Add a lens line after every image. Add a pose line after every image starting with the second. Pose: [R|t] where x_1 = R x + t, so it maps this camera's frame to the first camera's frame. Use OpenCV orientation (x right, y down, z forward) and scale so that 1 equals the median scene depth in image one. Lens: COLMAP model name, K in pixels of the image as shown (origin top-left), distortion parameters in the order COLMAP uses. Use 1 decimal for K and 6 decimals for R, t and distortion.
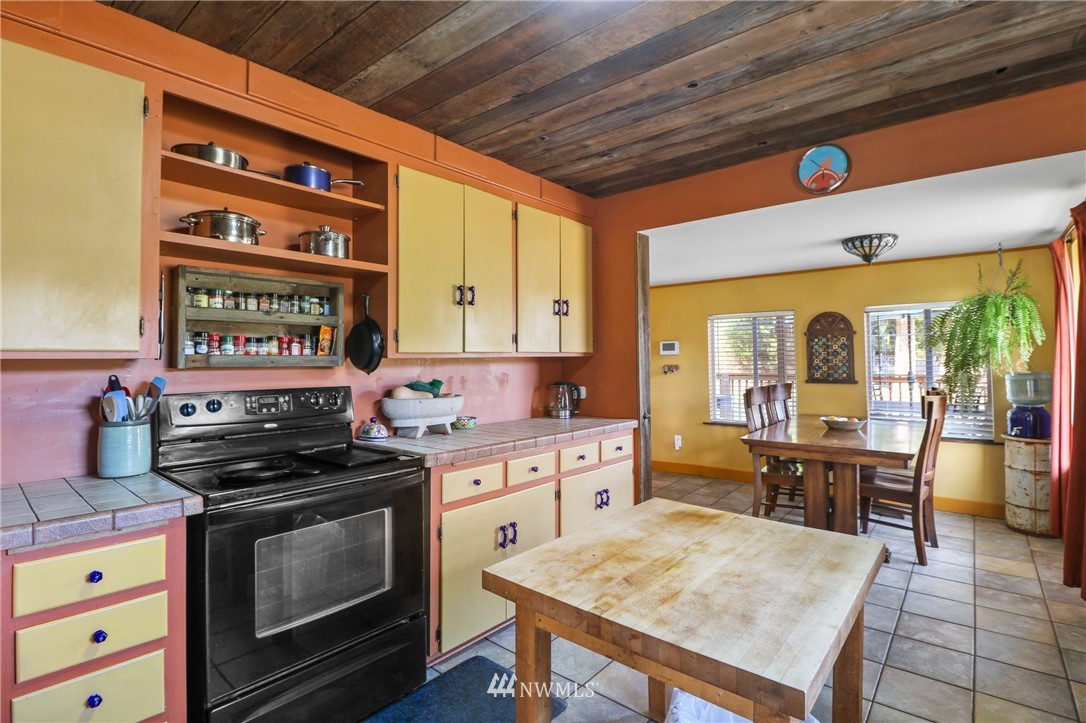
lens RADIAL K [[518.8, 0, 544.6], [0, 518.8, 347.6], [0, 0, 1]] dist [-0.001294, -0.010108]
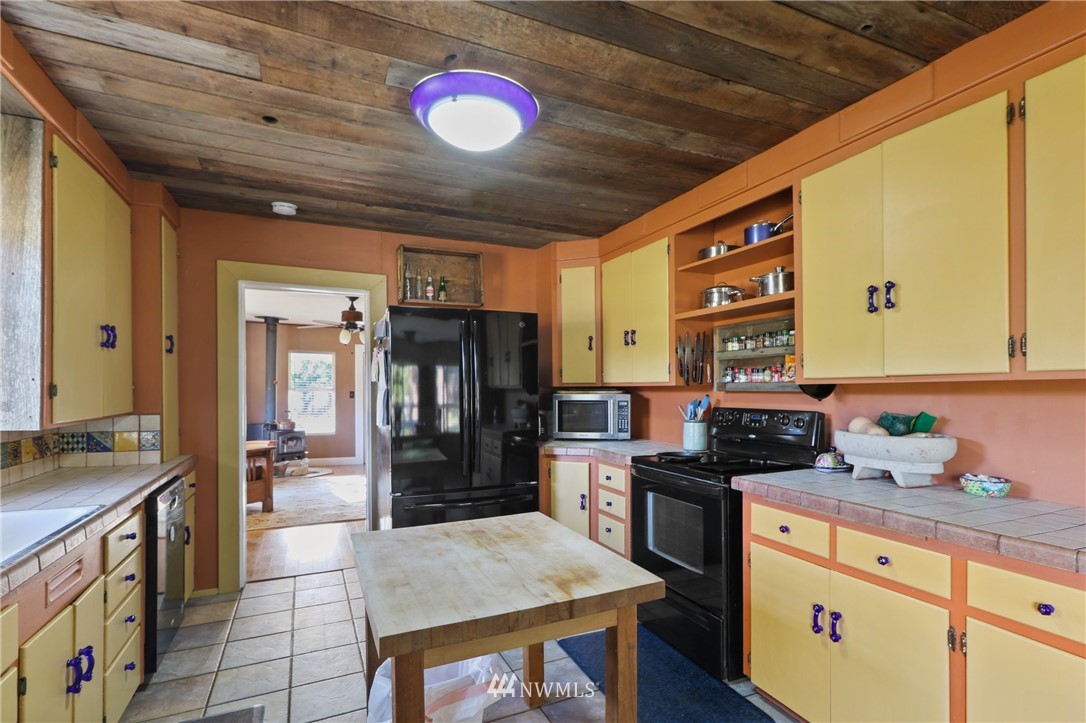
lens RADIAL K [[531.8, 0, 554.0], [0, 531.8, 389.8], [0, 0, 1]] dist [0.002114, -0.000063]
pose [[-0.424047, 0.011470, -0.905567, 1.650331], [0.030556, 0.999532, -0.001648, 0.037634], [0.905124, -0.028369, -0.424199, 2.071061]]
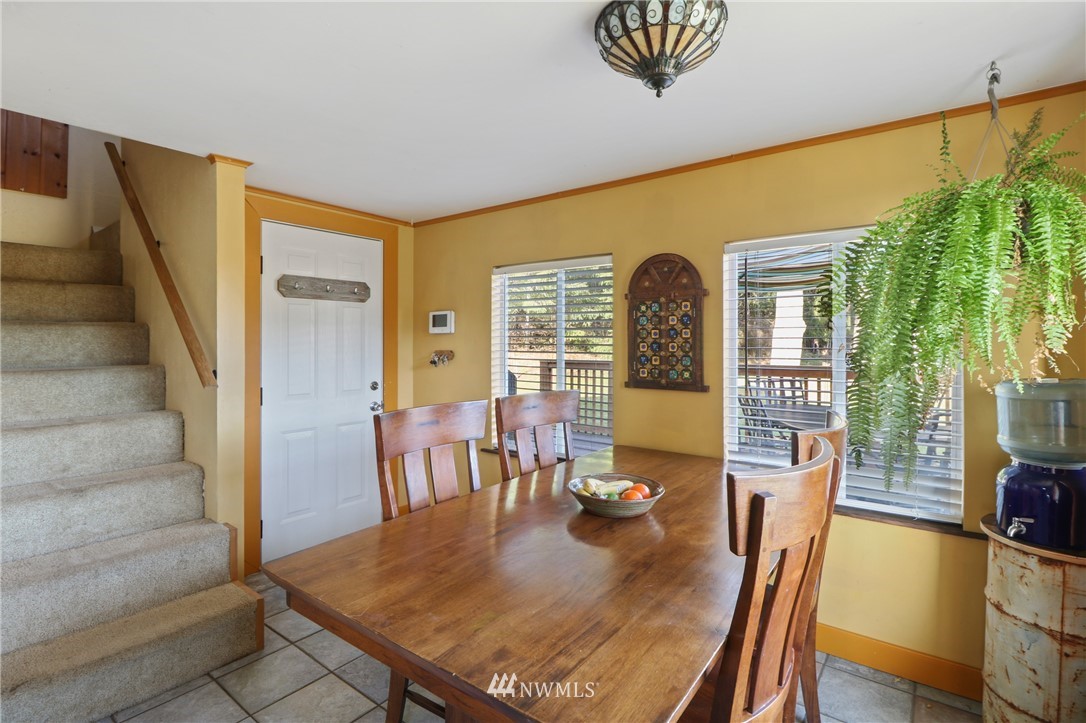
lens RADIAL K [[518.8, 0, 544.6], [0, 518.8, 347.6], [0, 0, 1]] dist [-0.001294, -0.010108]
pose [[0.999125, 0.006636, 0.041285, 0.395719], [-0.008069, 0.999367, 0.034640, 0.008827], [-0.041029, -0.034942, 0.998547, 0.463287]]
